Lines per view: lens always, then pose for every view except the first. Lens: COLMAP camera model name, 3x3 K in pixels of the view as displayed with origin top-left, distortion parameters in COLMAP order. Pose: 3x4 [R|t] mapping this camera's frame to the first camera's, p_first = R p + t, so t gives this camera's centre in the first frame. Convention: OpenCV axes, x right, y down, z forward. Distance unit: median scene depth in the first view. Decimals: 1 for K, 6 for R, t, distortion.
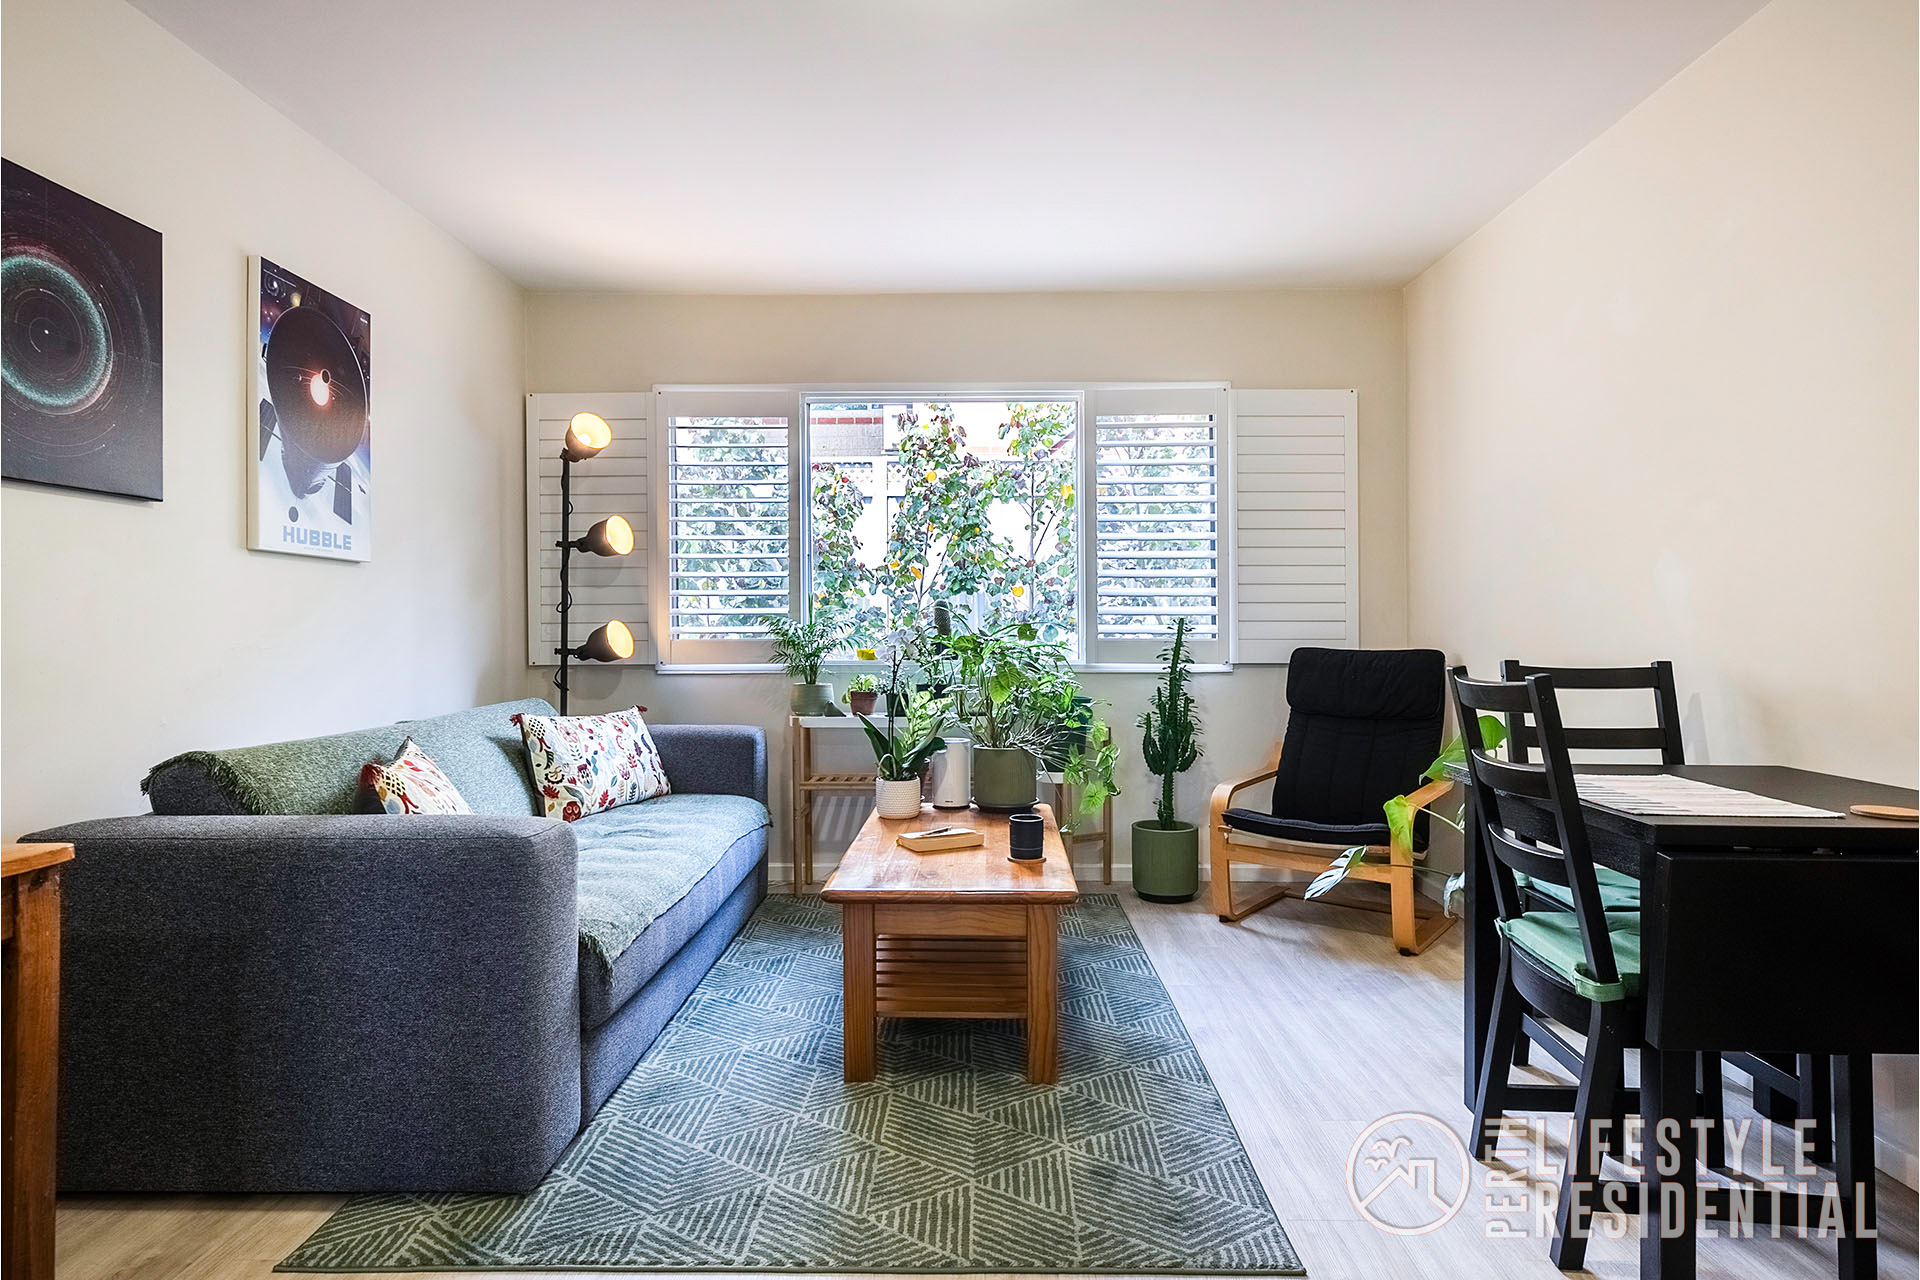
lens RADIAL K [[1044.6, 0, 967.5], [0, 1044.6, 618.8], [0, 0, 1]] dist [0.003435, -0.000559]
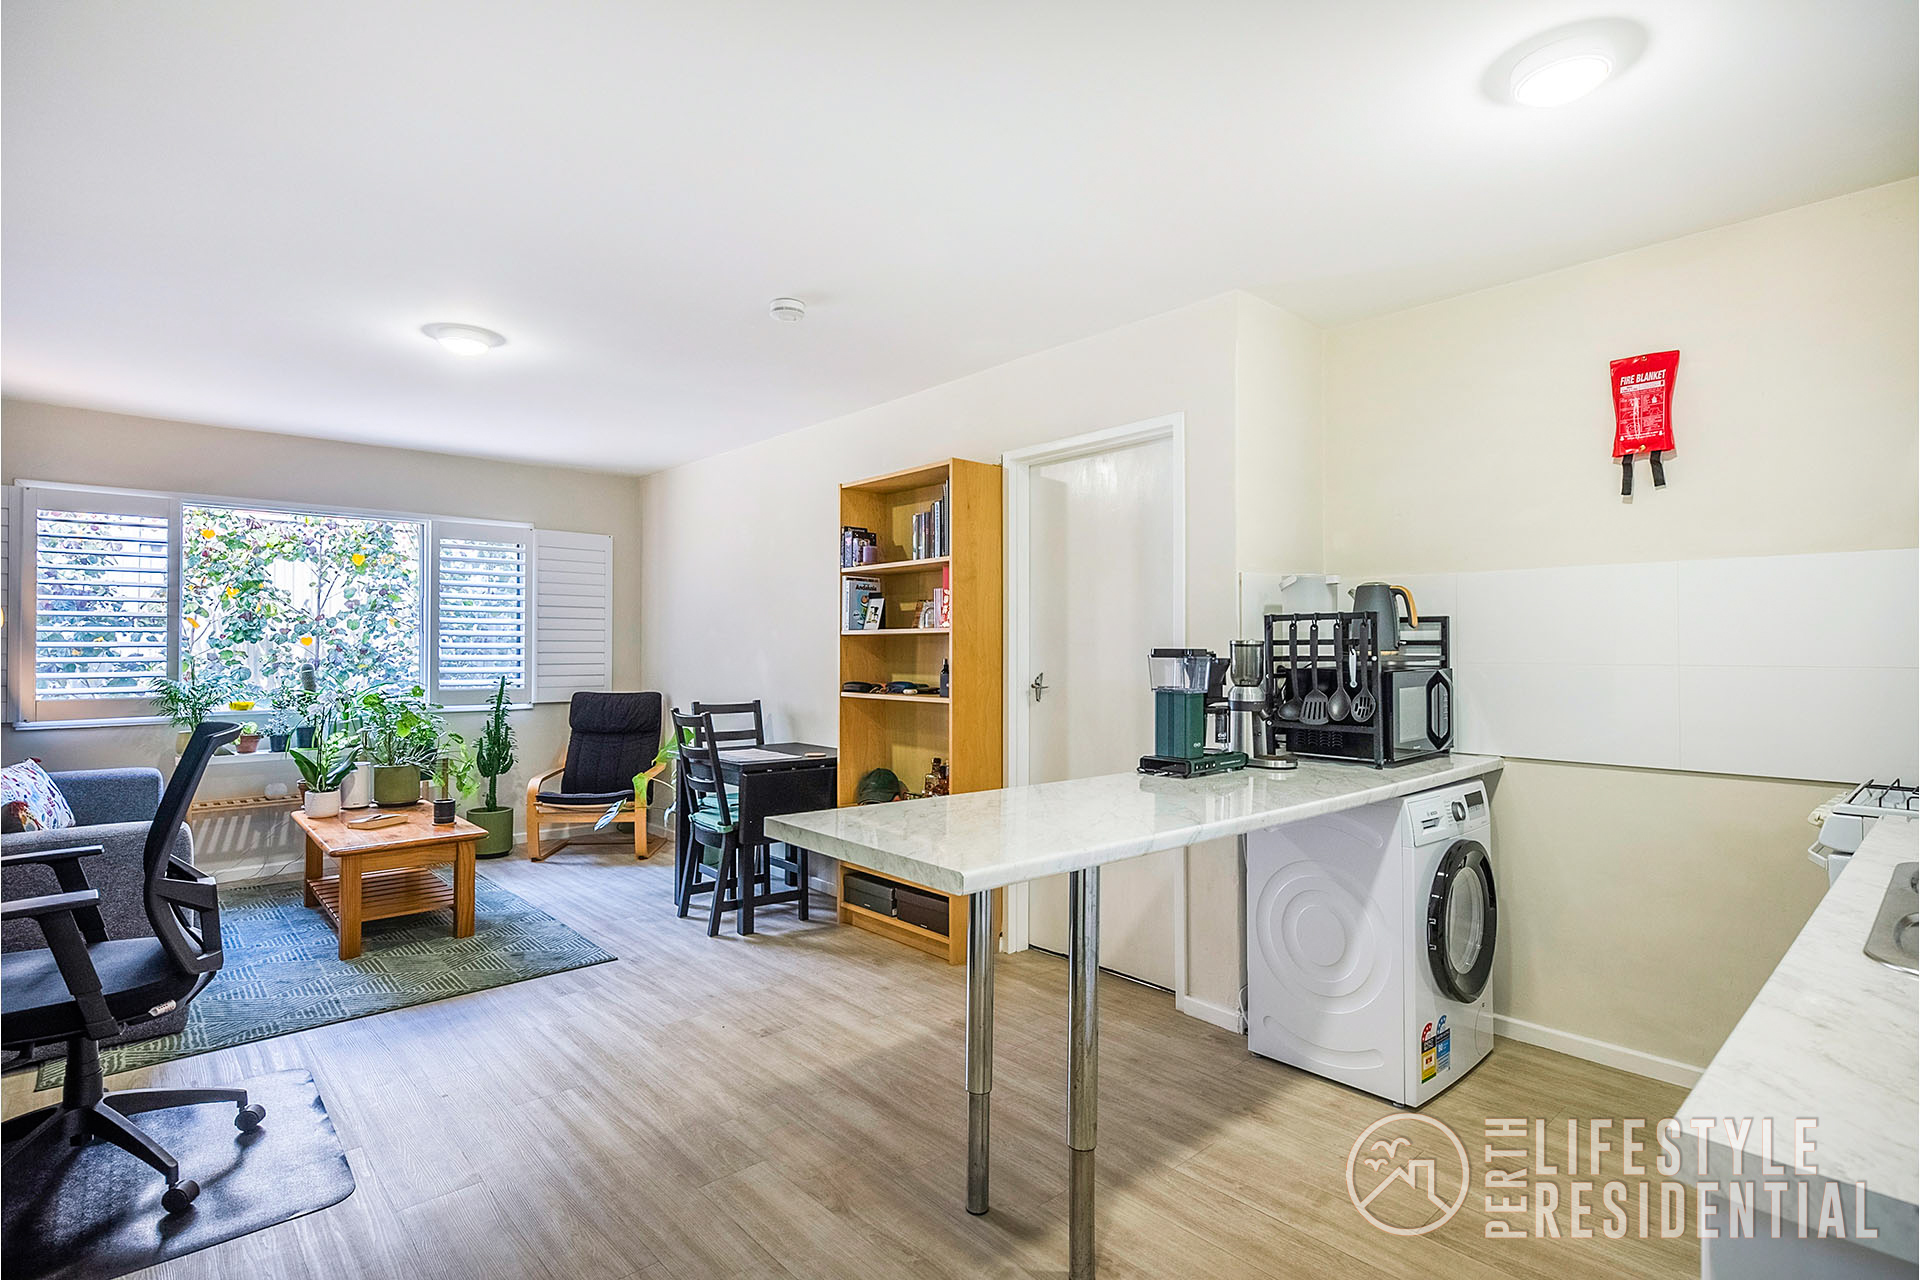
lens RADIAL K [[941.0, 0, 944.1], [0, 941.0, 639.3], [0, 0, 1]] dist [0.001535, -0.000448]
pose [[0.739973, 0.008256, 0.672586, -0.316575], [-0.005857, 0.999966, -0.005830, -0.063199], [-0.672611, 0.000375, 0.739996, -0.606021]]
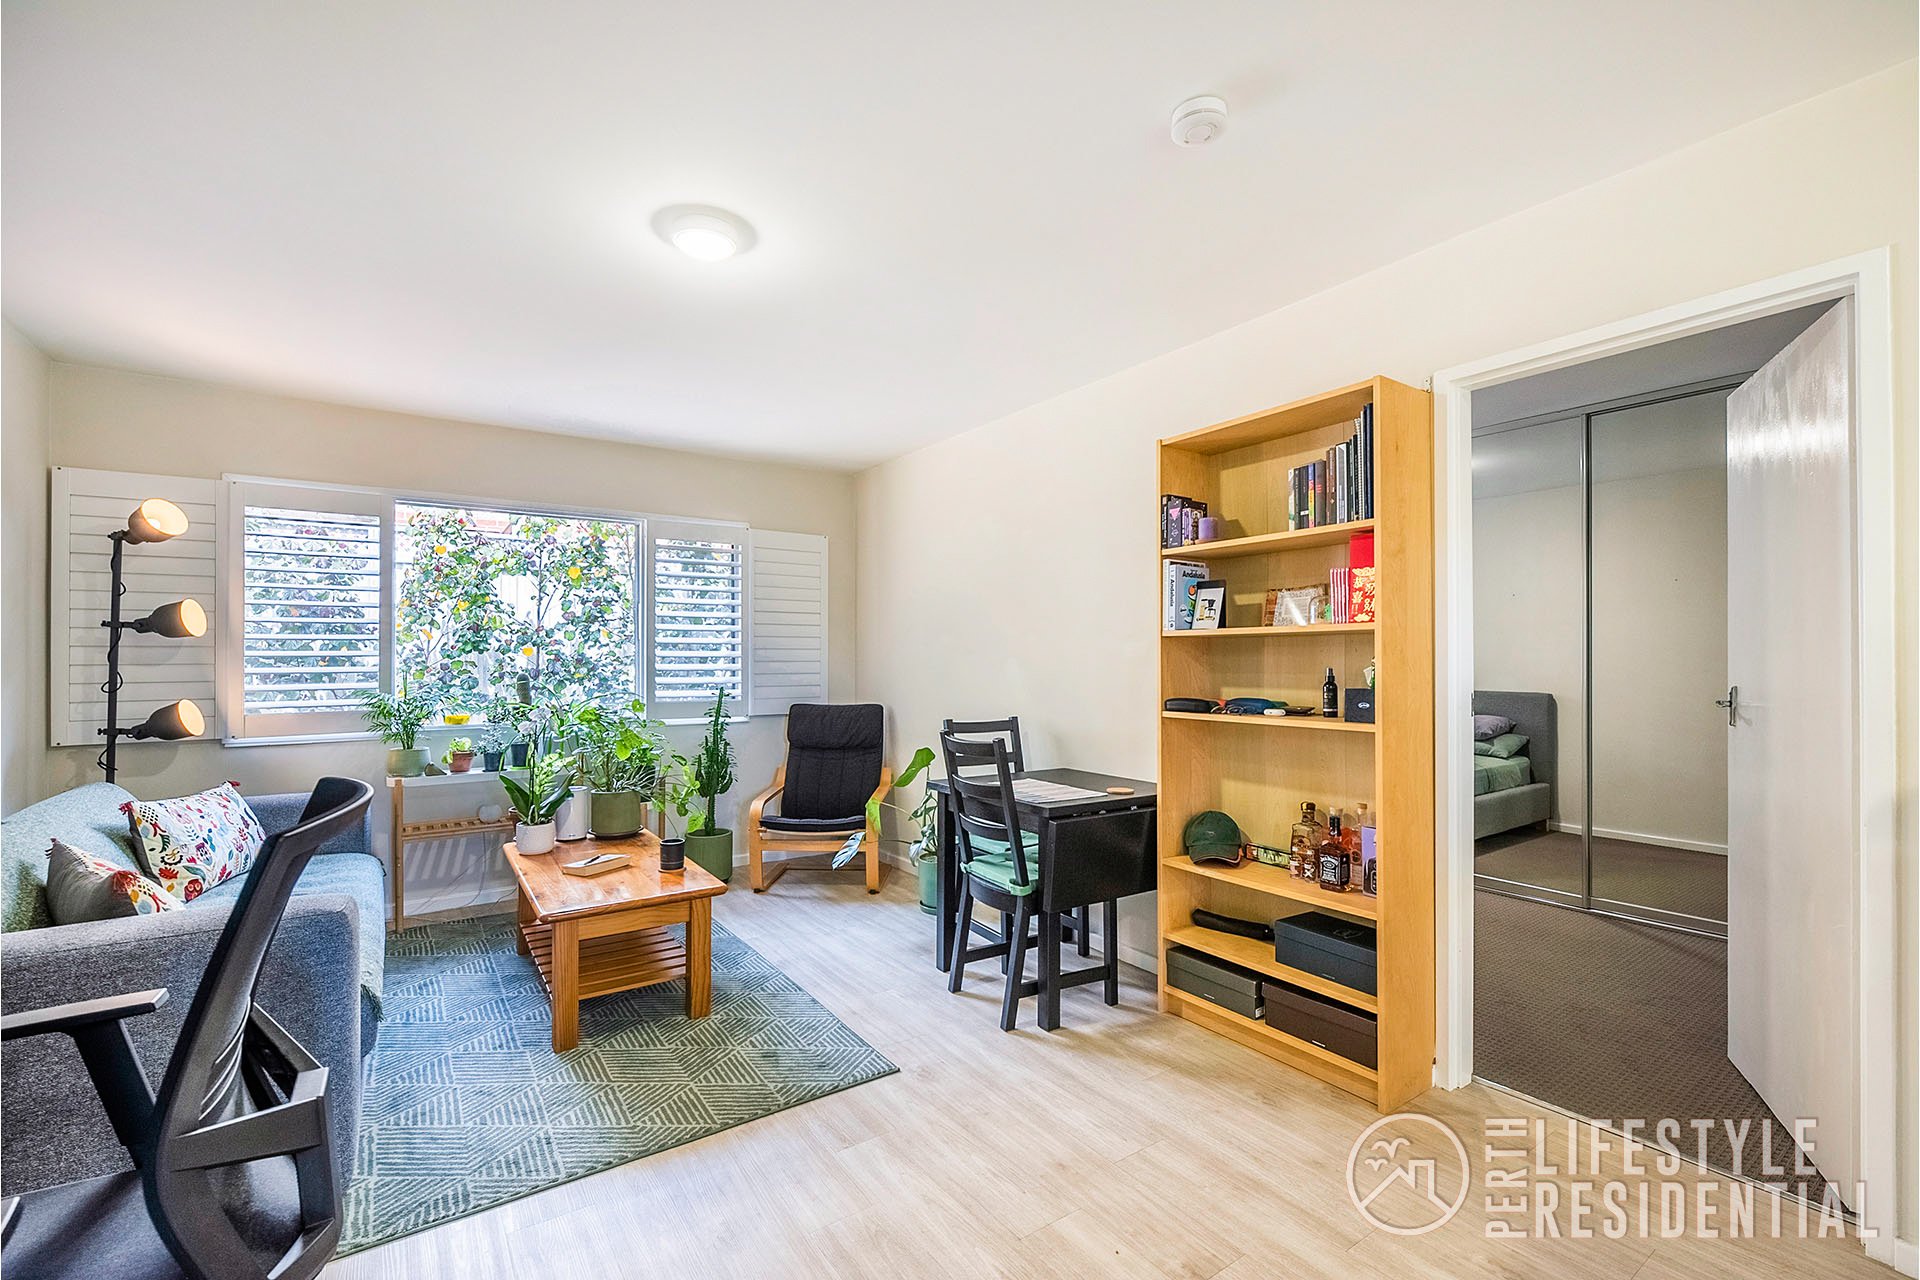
lens RADIAL K [[810.6, 0, 950.0], [0, 810.6, 651.9], [0, 0, 1]] dist [-0.000964, -0.004282]
pose [[0.817074, 0.004390, 0.576515, -0.224892], [-0.002503, 0.999989, -0.004067, -0.055760], [-0.576527, 0.001880, 0.817076, -0.115438]]
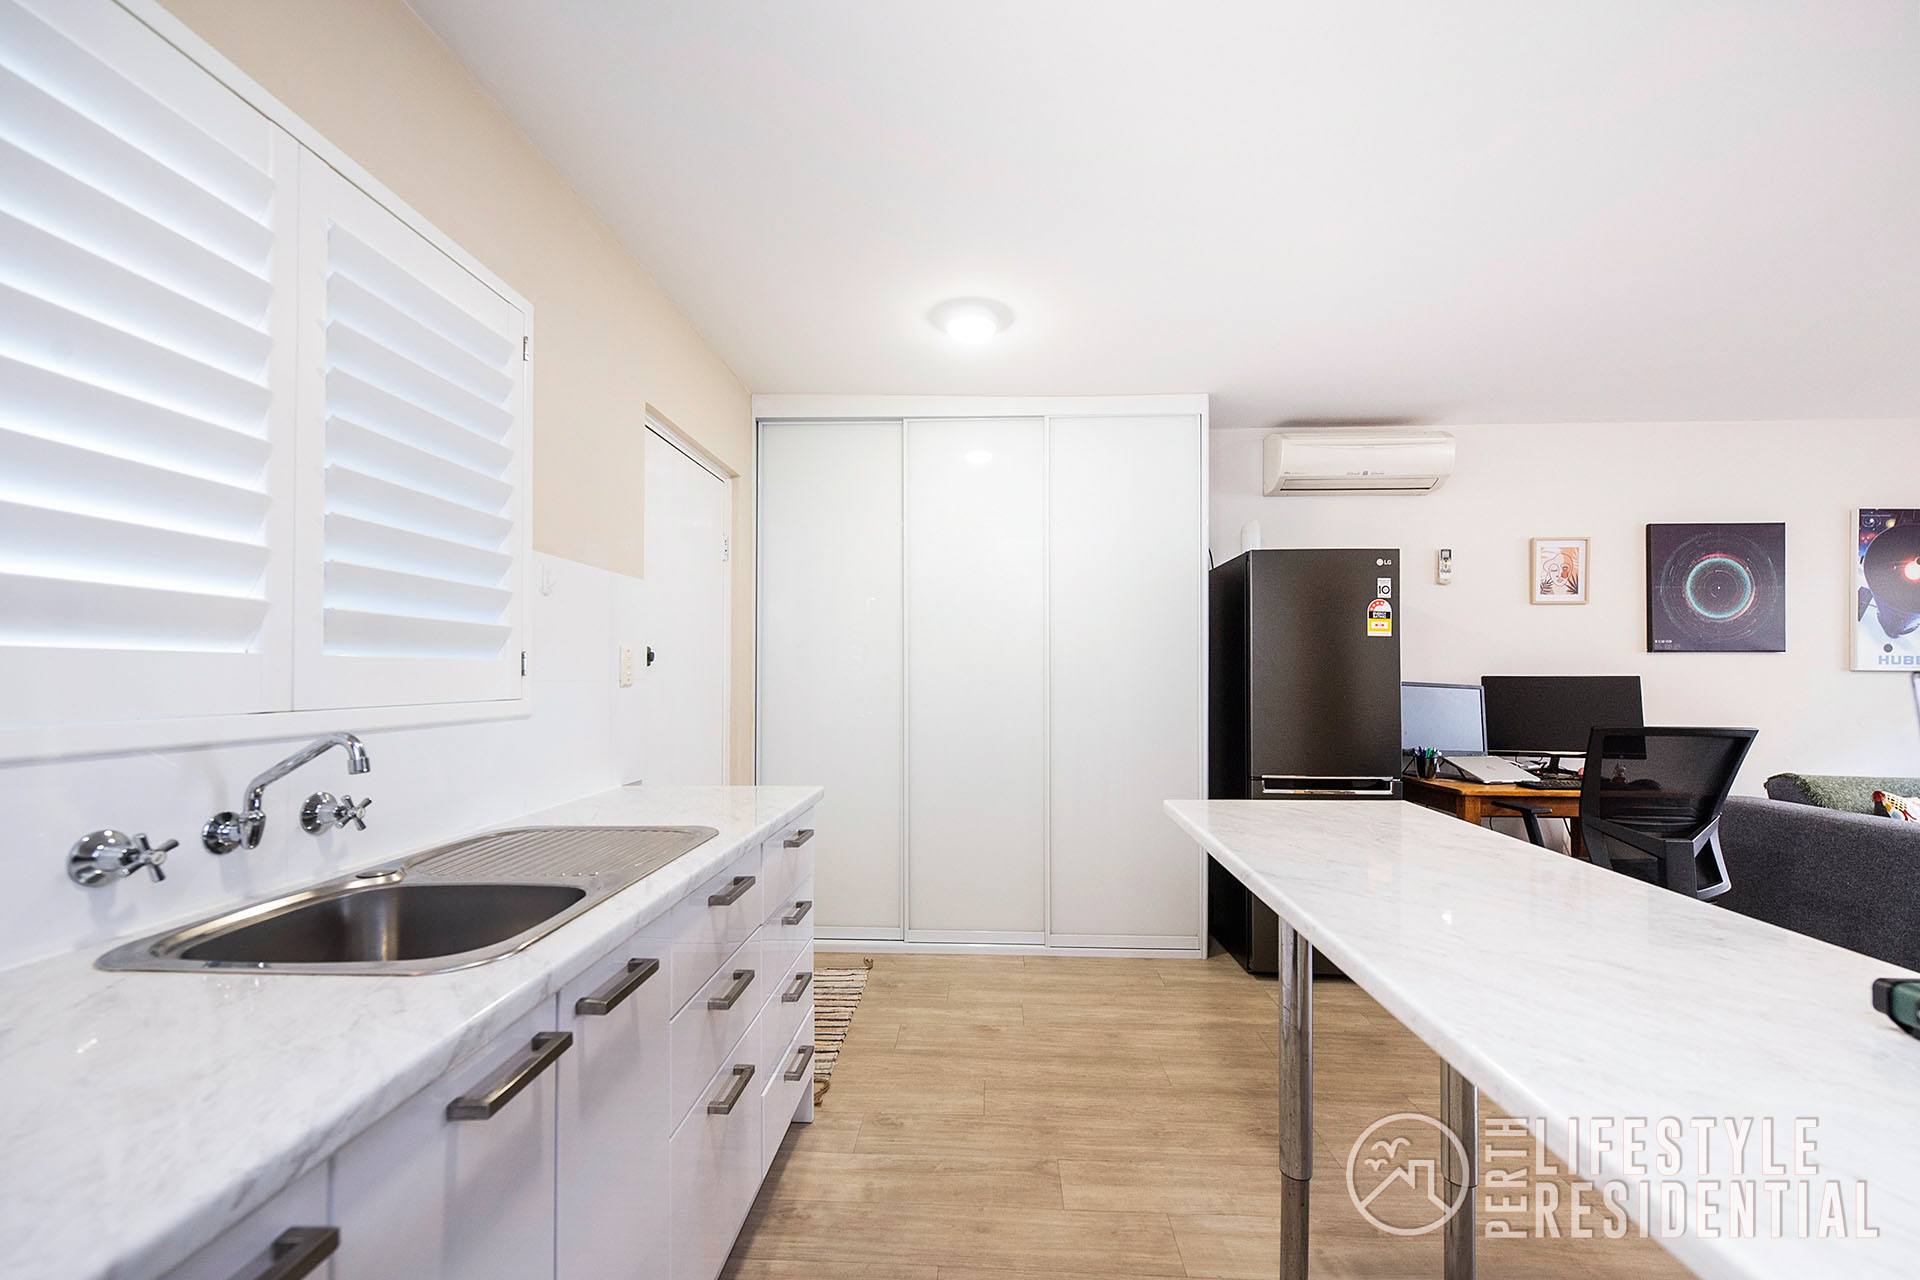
lens RADIAL K [[754.4, 0, 960.0], [0, 754.4, 671.2], [0, 0, 1]] dist [0.000429, -0.000028]
pose [[-0.048932, 0.000113, -0.998802, 0.589439], [0.001538, 0.999999, 0.000038, -0.055615], [0.998801, -0.001534, -0.048932, -0.410830]]
